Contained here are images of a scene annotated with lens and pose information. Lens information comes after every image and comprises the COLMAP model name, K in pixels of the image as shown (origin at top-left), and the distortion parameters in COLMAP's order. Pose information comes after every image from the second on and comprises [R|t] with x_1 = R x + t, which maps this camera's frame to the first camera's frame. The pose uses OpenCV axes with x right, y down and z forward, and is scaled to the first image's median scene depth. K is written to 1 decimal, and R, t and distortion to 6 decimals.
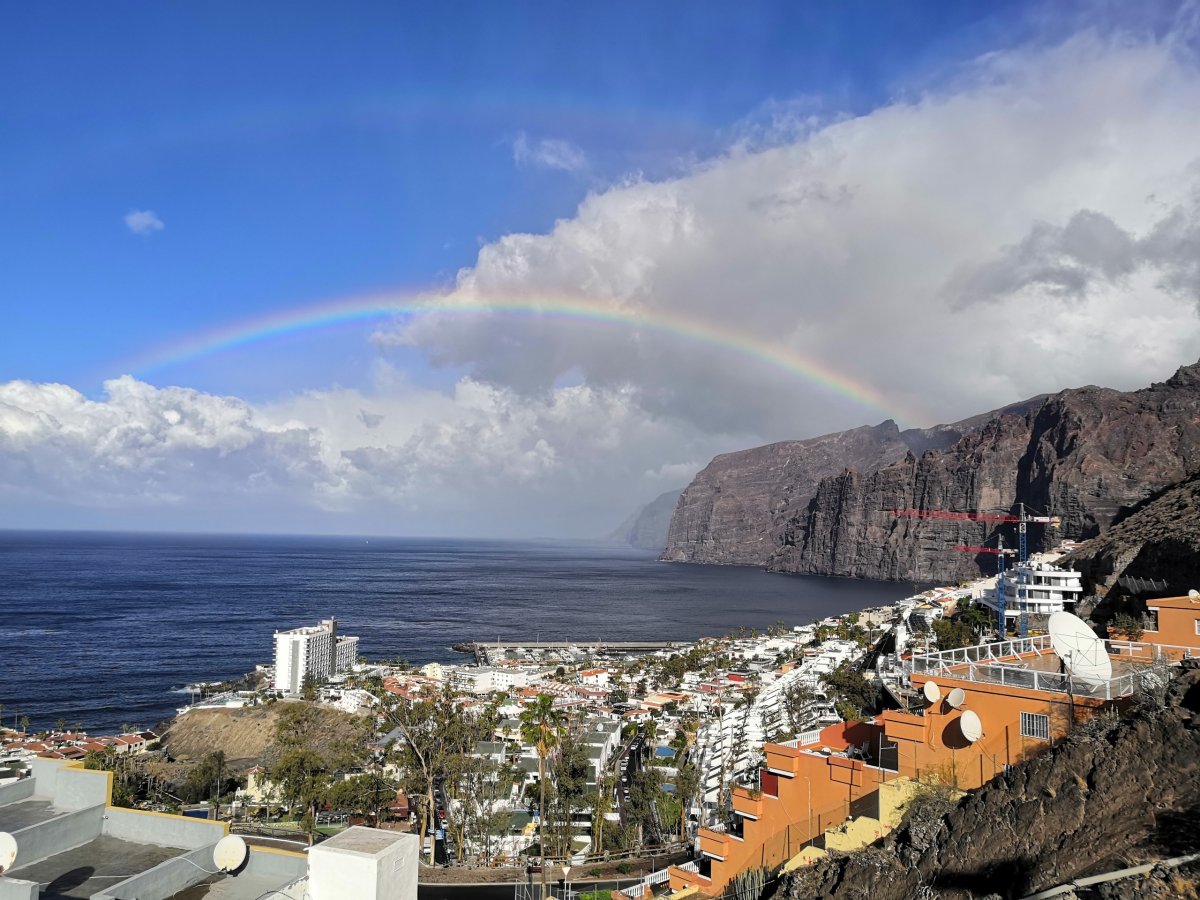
lens RADIAL K [[927.9, 0, 597.7], [0, 927.9, 444.6], [0, 0, 1]] dist [-0.016870, 0.041014]
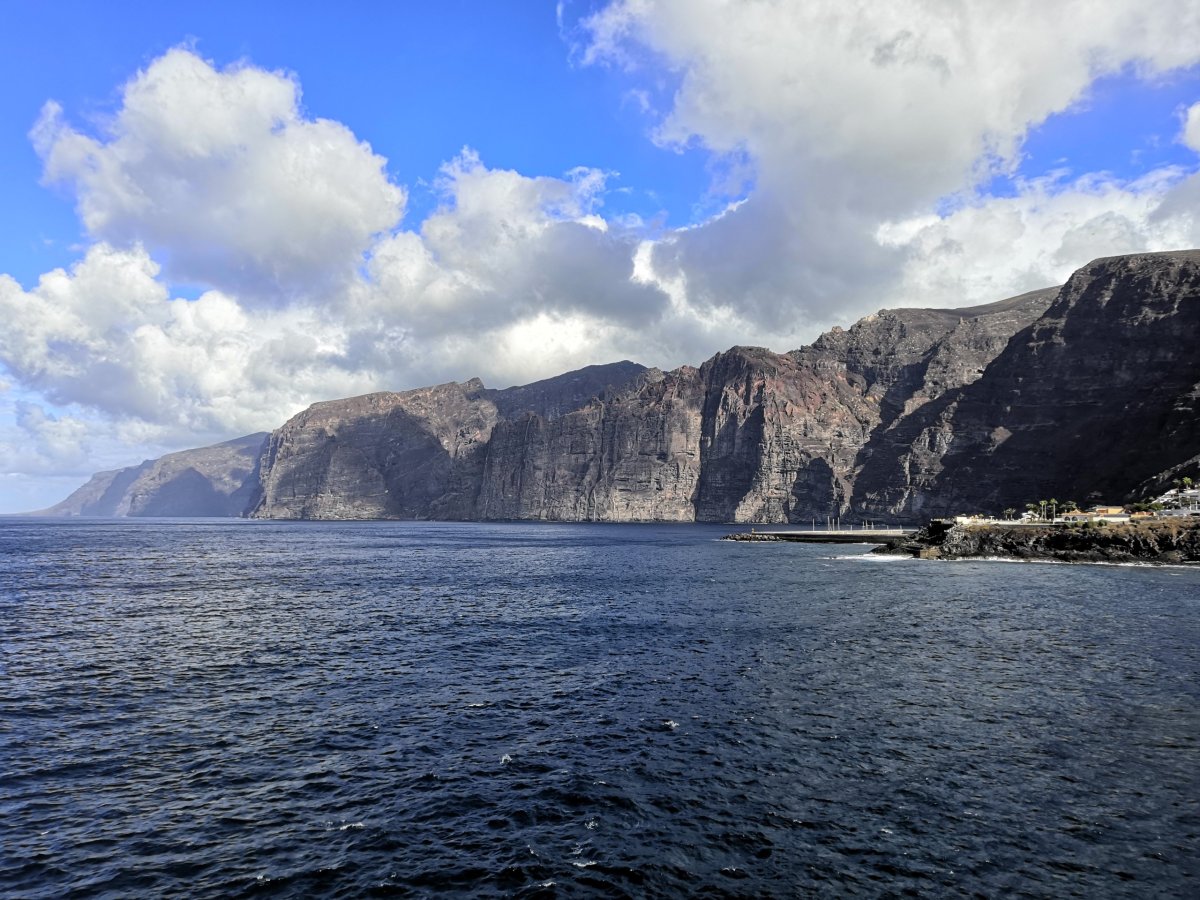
lens RADIAL K [[927.9, 0, 599.7], [0, 927.9, 450.4], [0, 0, 1]] dist [-0.016870, 0.041014]
pose [[0.829113, 0.020523, 0.558704, -0.864955], [-0.038770, 0.999031, 0.020837, 0.167153], [-0.557735, -0.038937, 0.829105, 0.536909]]
